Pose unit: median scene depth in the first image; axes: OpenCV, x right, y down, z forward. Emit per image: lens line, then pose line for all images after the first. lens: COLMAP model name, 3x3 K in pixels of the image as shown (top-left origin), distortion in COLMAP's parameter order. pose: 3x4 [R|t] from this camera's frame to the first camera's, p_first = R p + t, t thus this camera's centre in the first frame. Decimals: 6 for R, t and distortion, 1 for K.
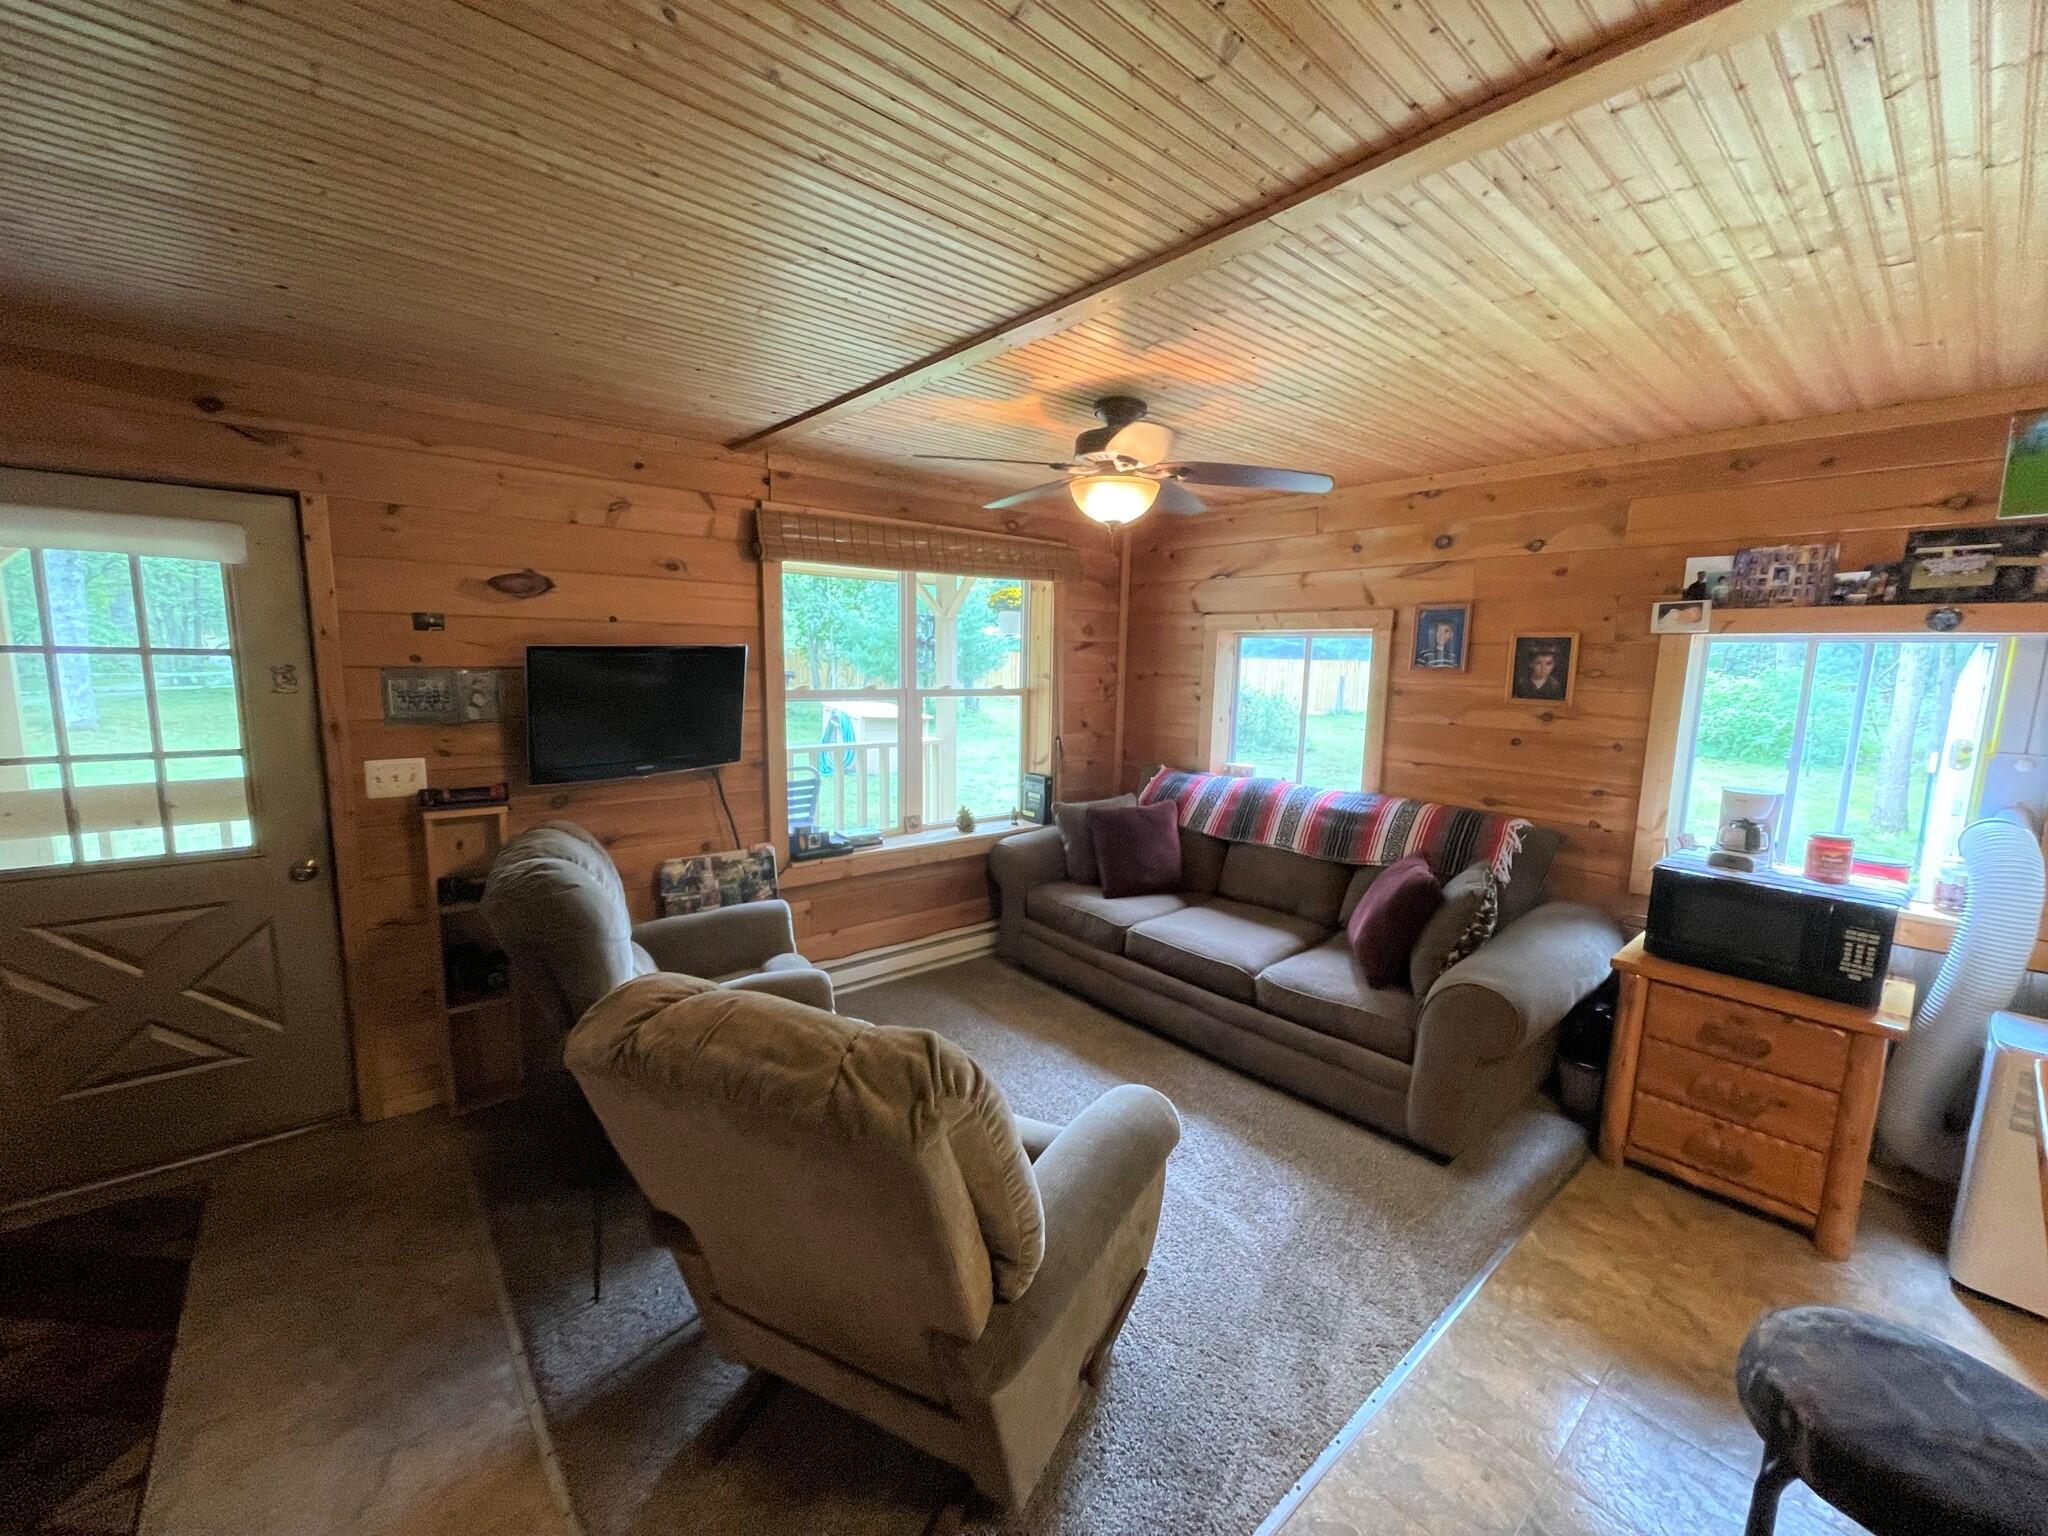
lens RADIAL K [[818.7, 0, 1014.0], [0, 818.7, 774.5], [0, 0, 1]] dist [0.000420, -0.001465]
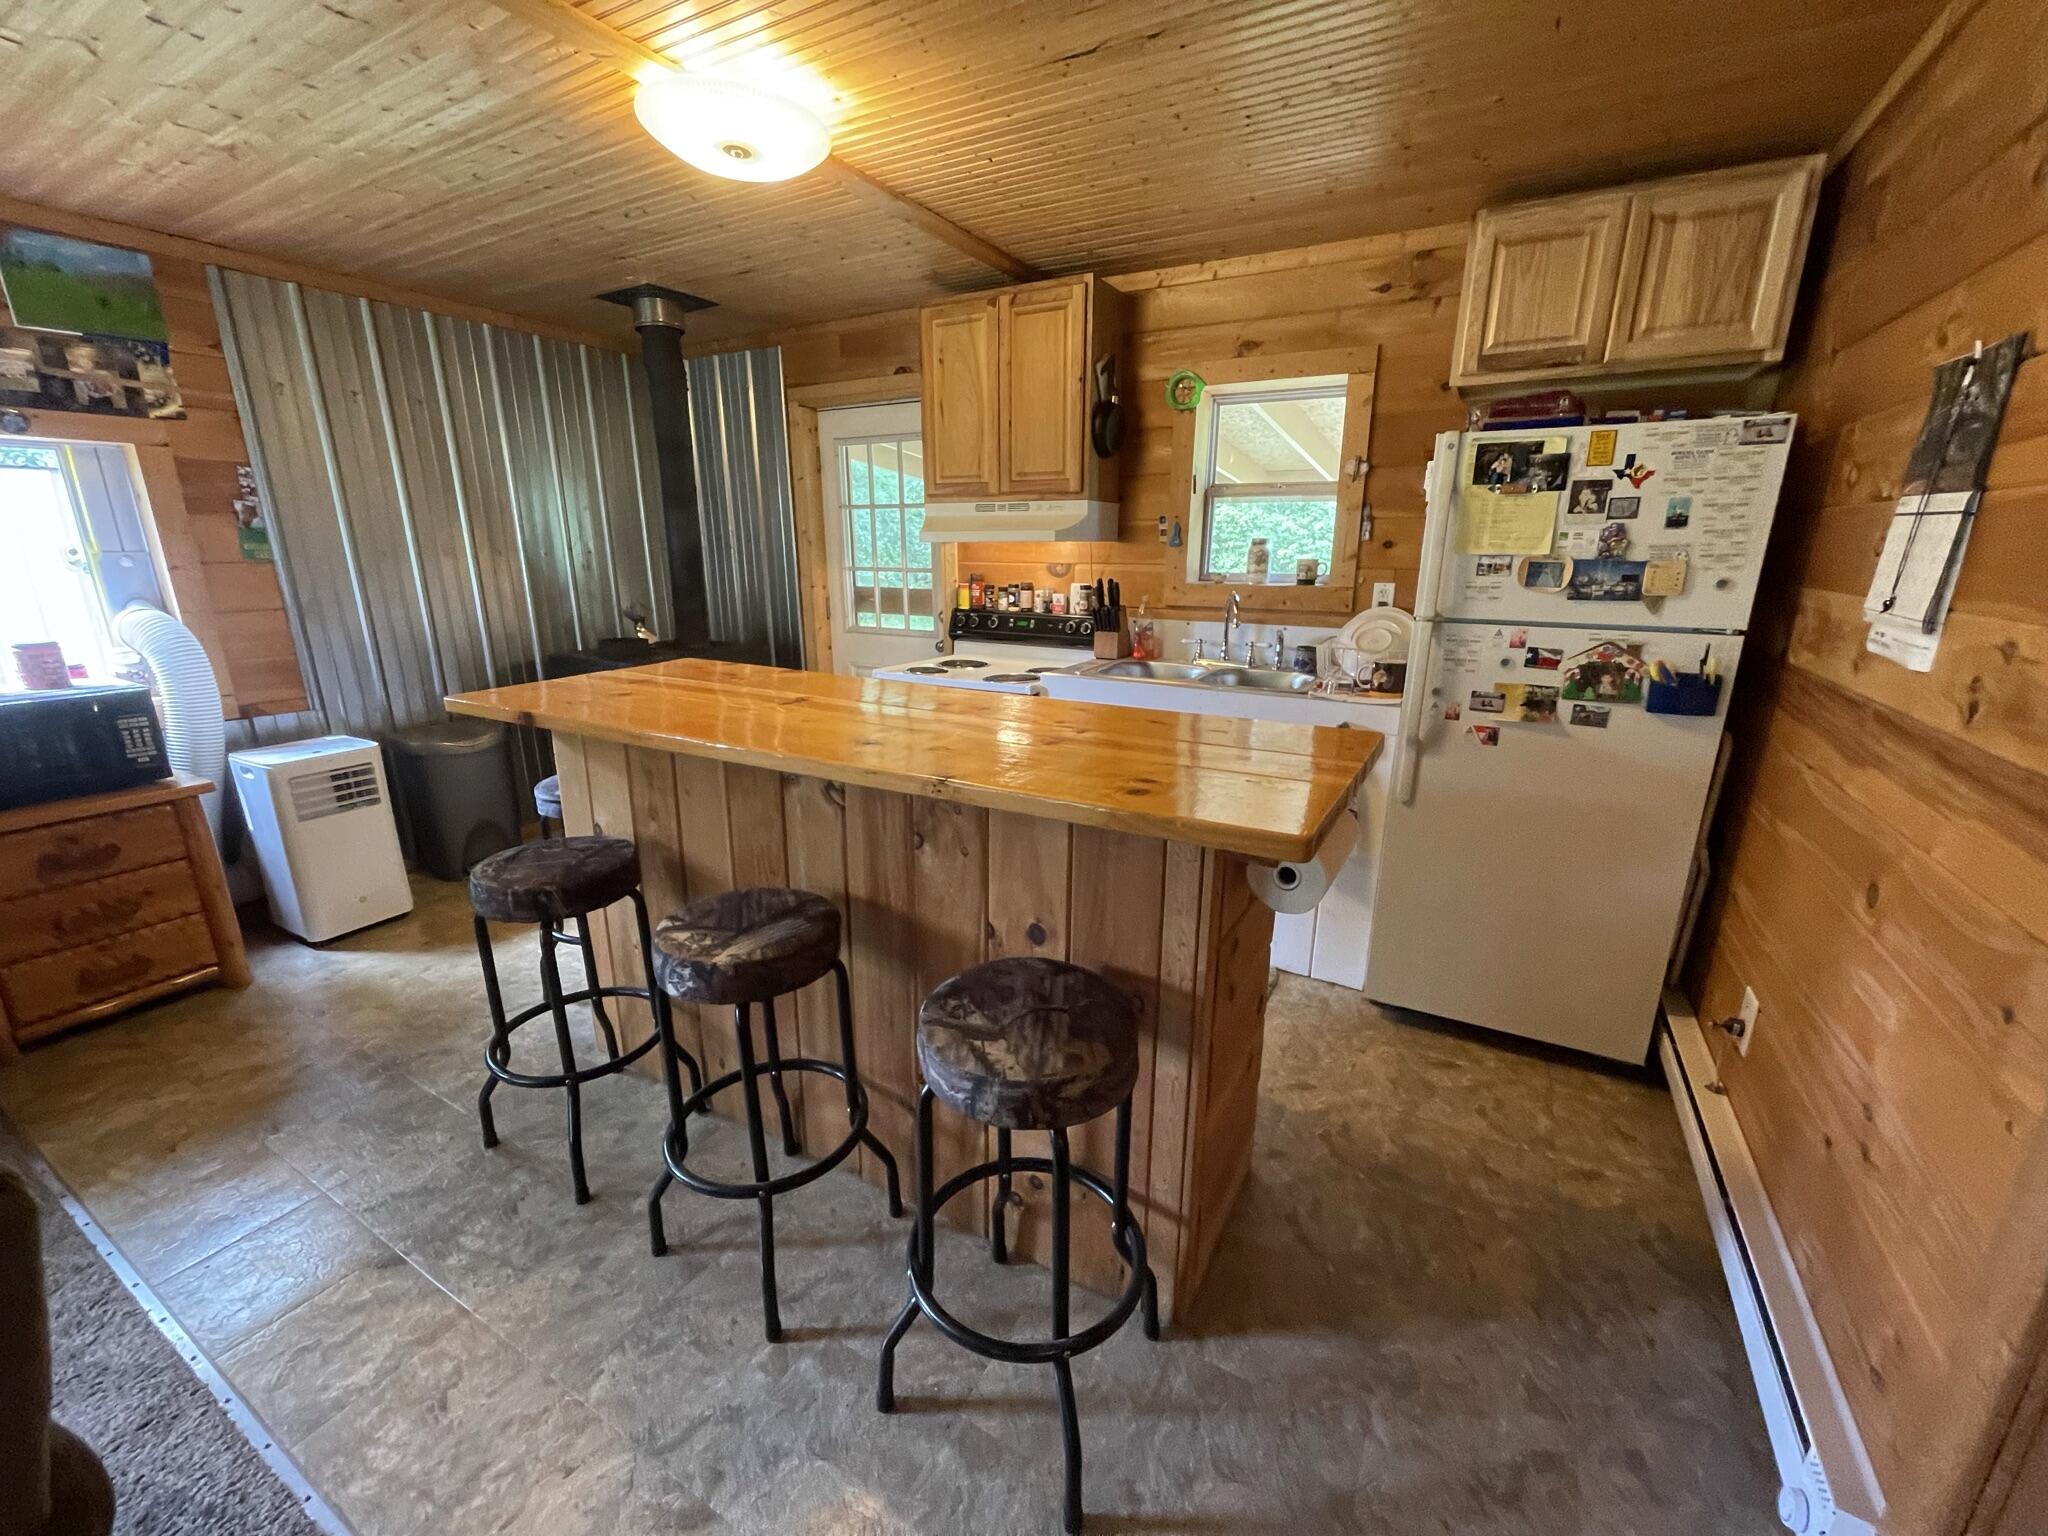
lens RADIAL K [[818.7, 0, 1021.5], [0, 818.7, 773.7], [0, 0, 1]] dist [0.000420, -0.001465]
pose [[-0.345102, -0.277239, 0.896685, -0.305041], [0.122476, 0.933907, 0.335884, 0.031537], [-0.930540, 0.225737, -0.288338, 0.174262]]
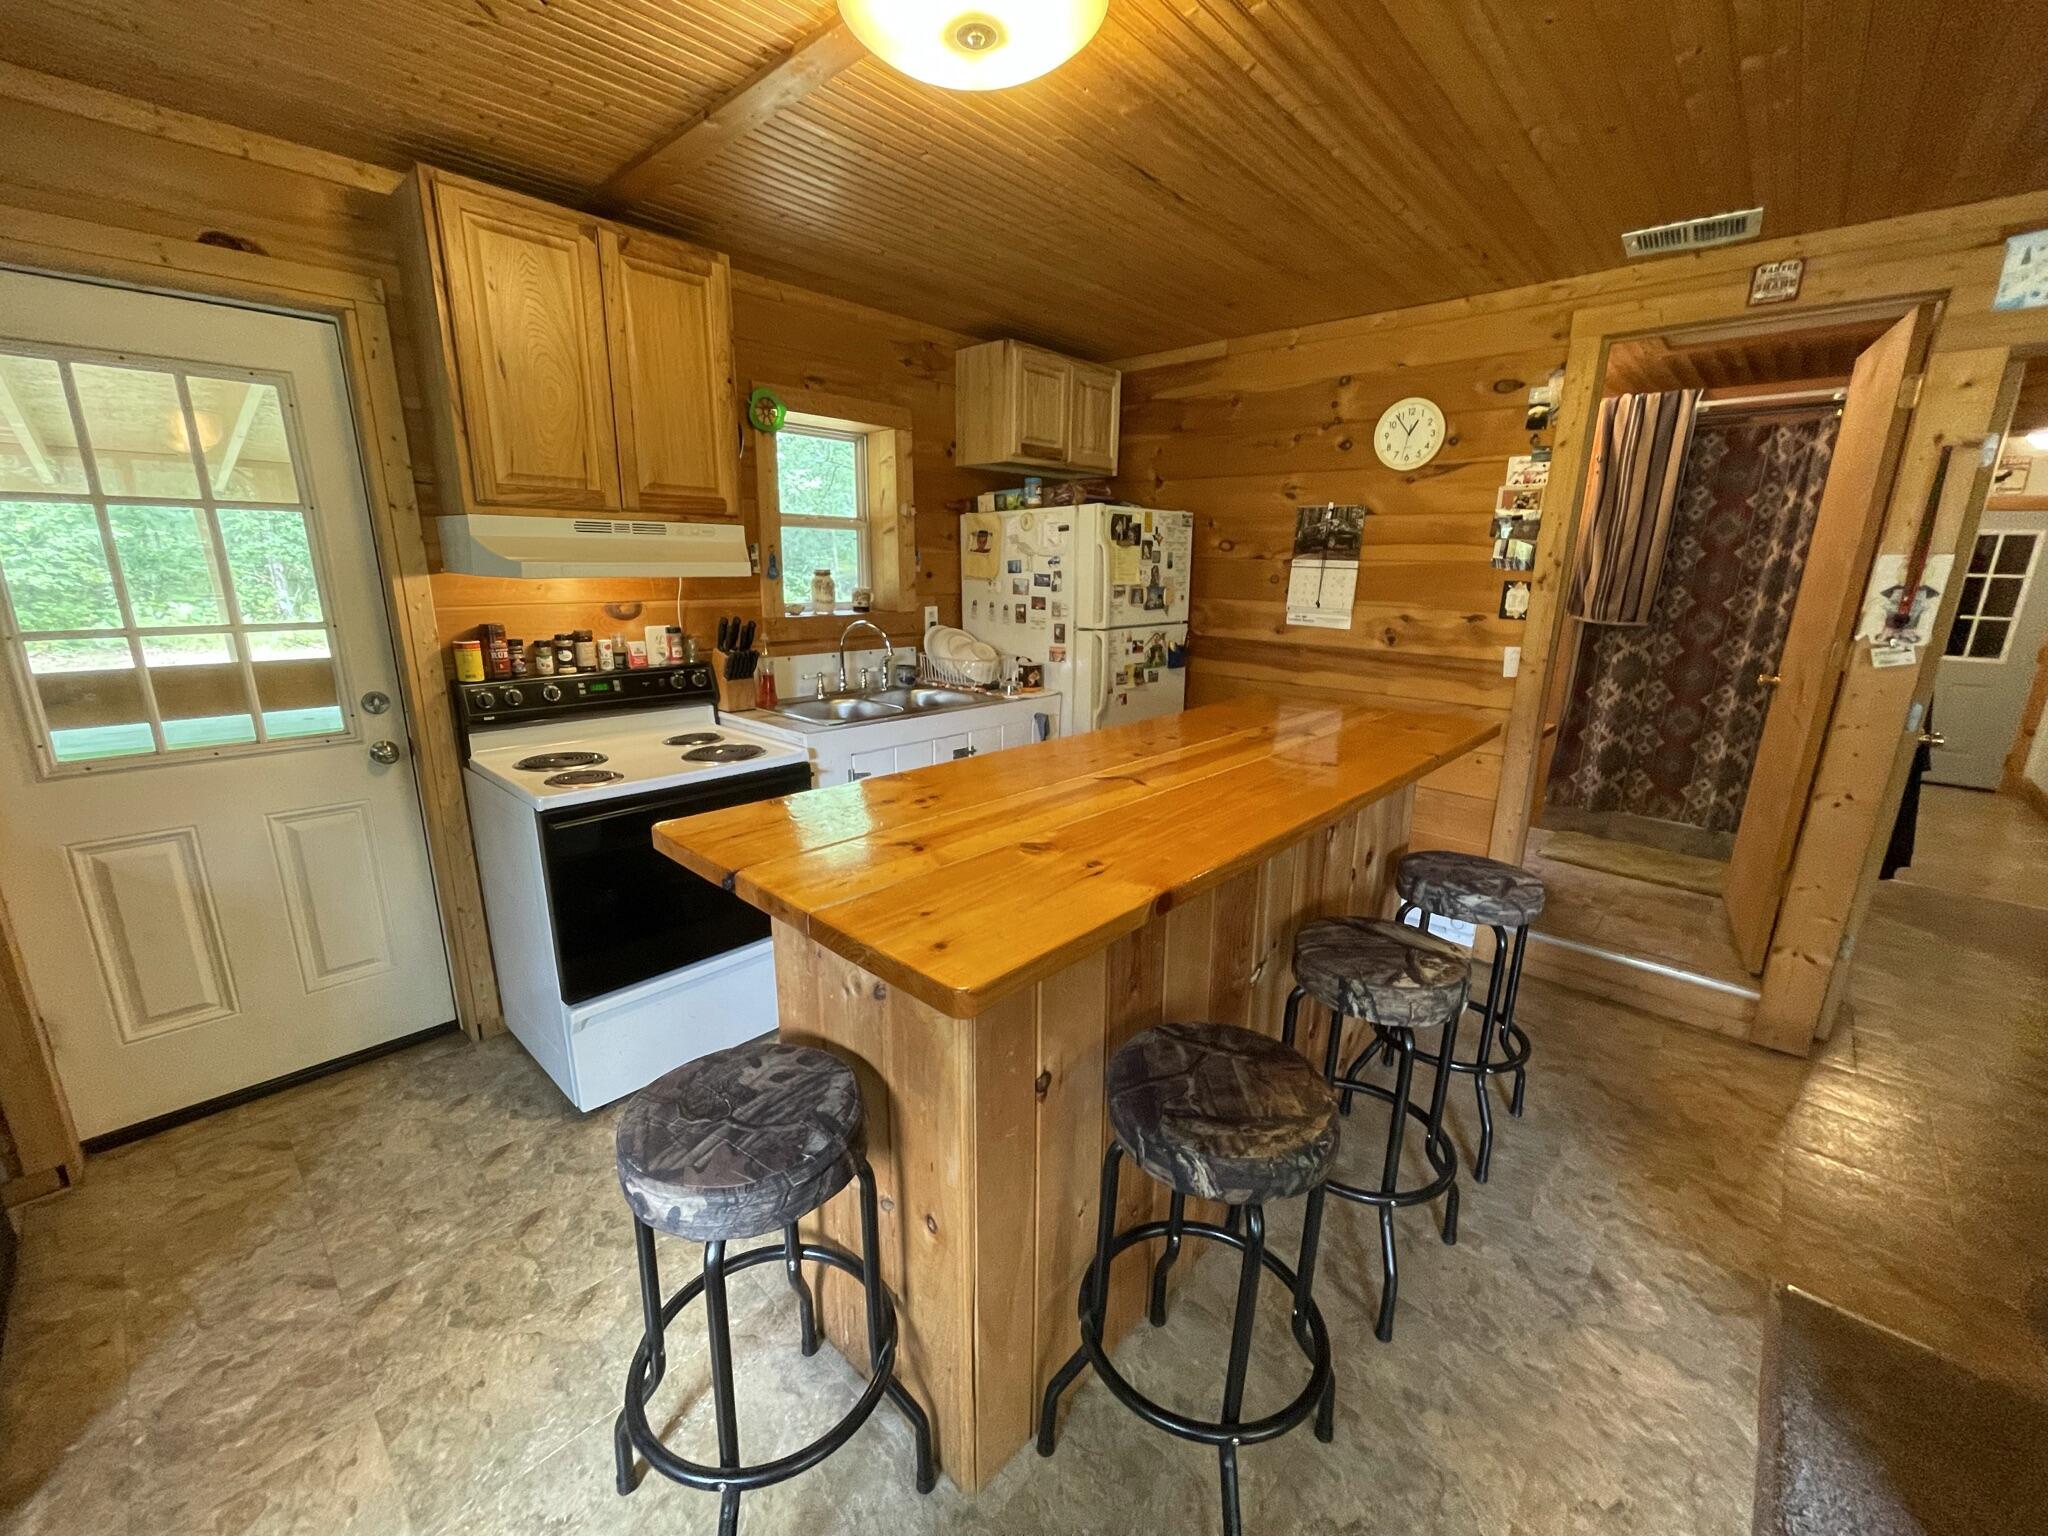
lens RADIAL K [[818.7, 0, 1019.1], [0, 818.7, 773.6], [0, 0, 1]] dist [0.000420, -0.001465]
pose [[-0.992878, -0.005989, -0.118983, 0.547723], [-0.051448, 0.922362, 0.382885, -0.042520], [0.107452, 0.386280, -0.916101, 0.670145]]
